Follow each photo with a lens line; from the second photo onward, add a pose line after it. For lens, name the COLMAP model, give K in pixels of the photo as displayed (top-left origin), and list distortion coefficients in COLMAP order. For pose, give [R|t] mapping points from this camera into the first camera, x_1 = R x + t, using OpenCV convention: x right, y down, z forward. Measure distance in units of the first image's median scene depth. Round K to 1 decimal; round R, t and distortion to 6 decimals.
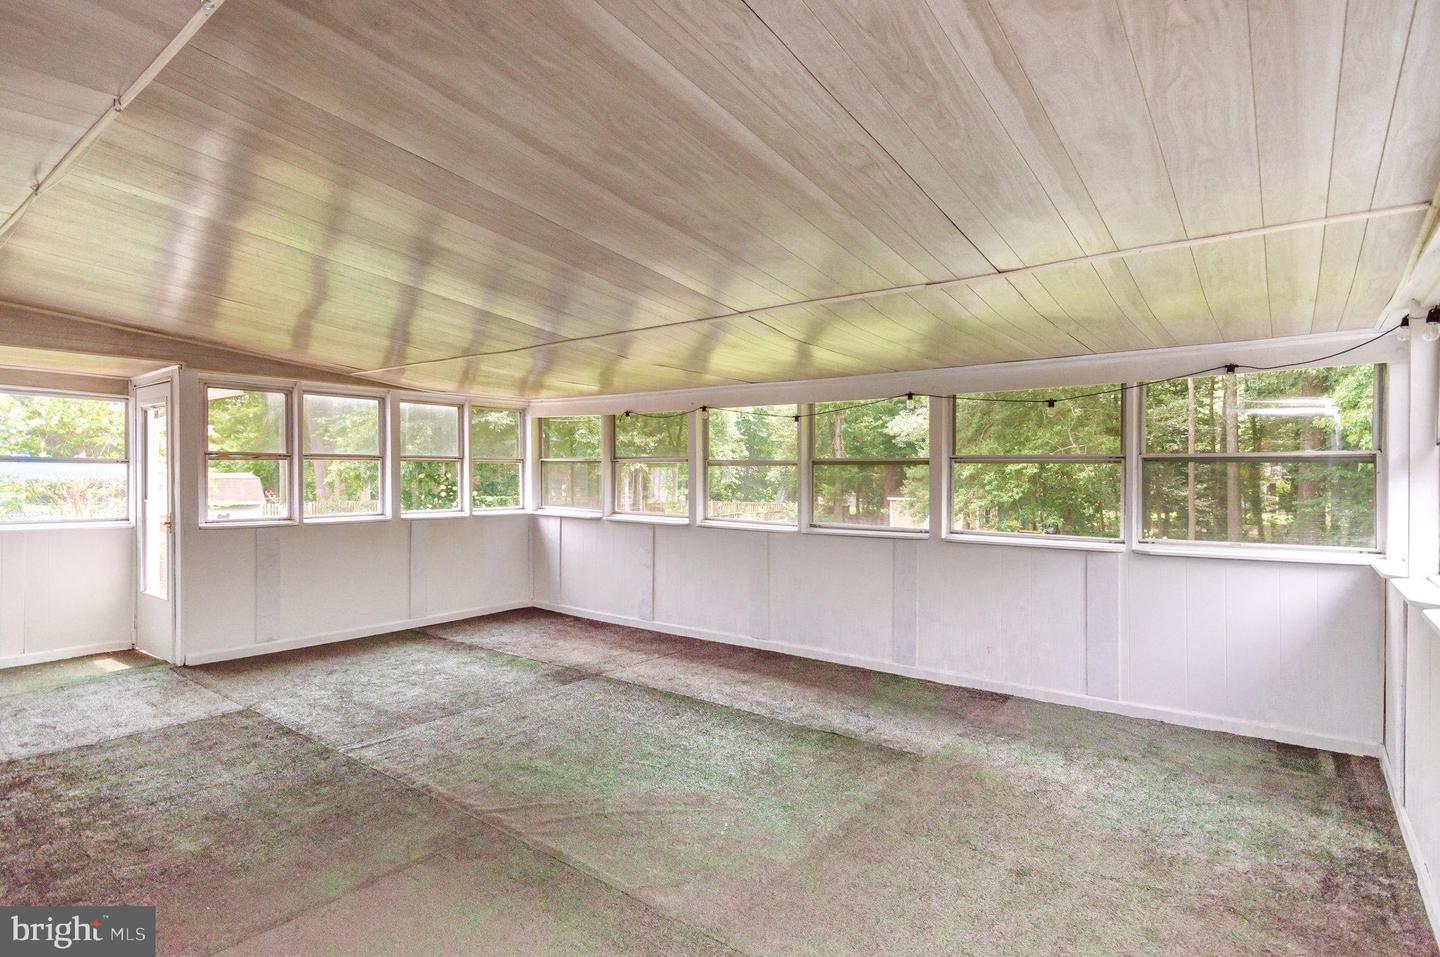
lens RADIAL K [[727.6, 0, 726.0], [0, 727.6, 478.6], [0, 0, 1]] dist [0.000301, -0.003124]
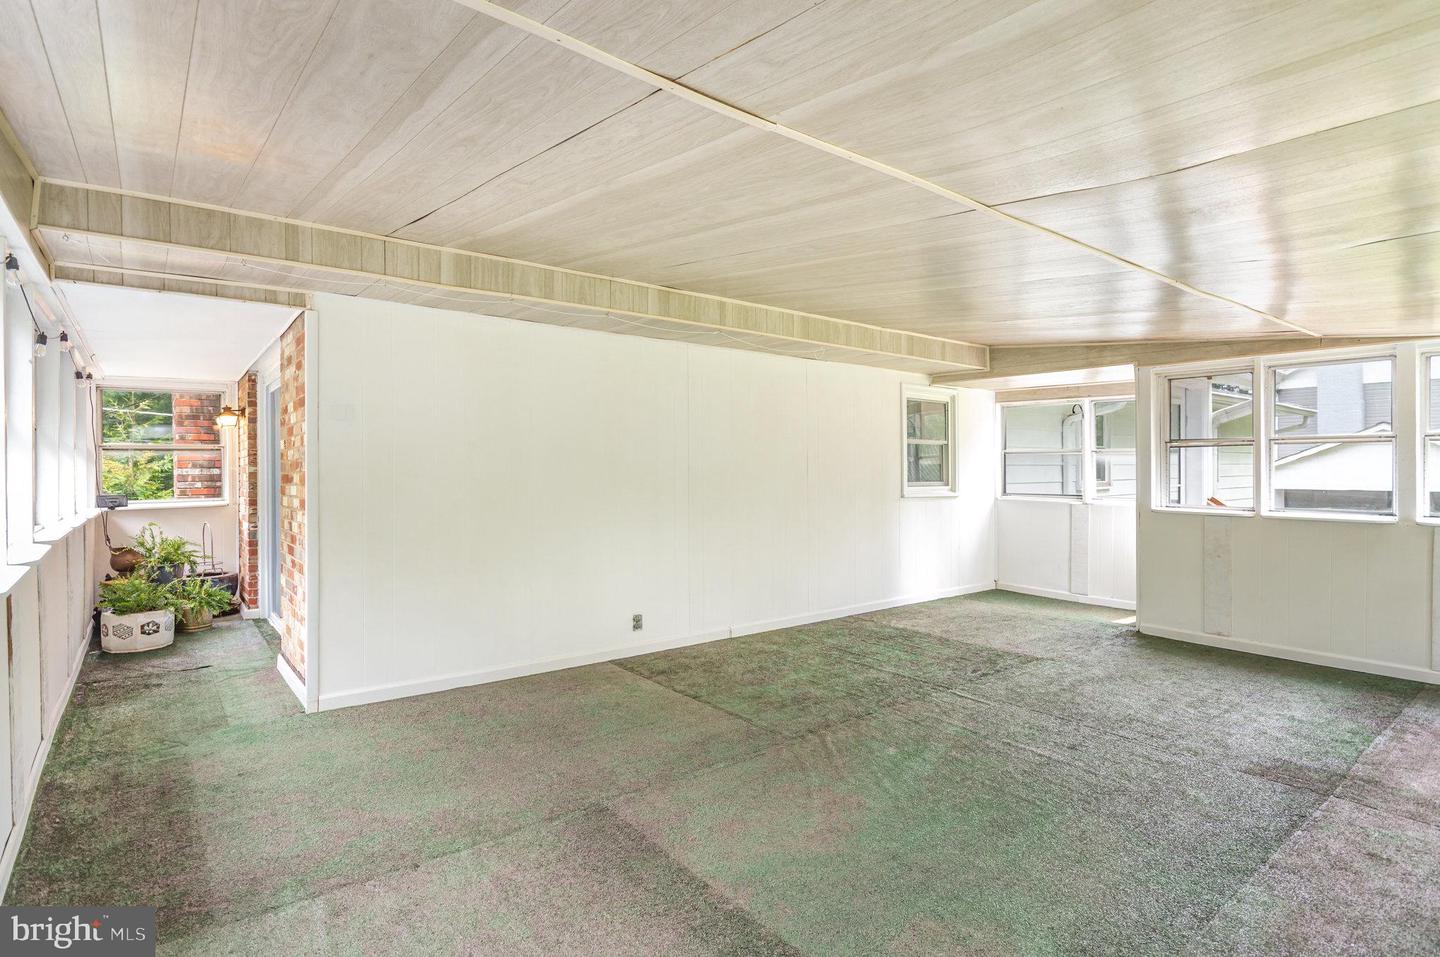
lens RADIAL K [[727.6, 0, 725.0], [0, 727.6, 466.3], [0, 0, 1]] dist [0.000301, -0.003124]
pose [[-0.232759, 0.006499, -0.972513, 0.540601], [-0.004741, 0.999958, 0.007817, -0.004726], [0.972523, 0.006430, -0.232719, 0.675909]]
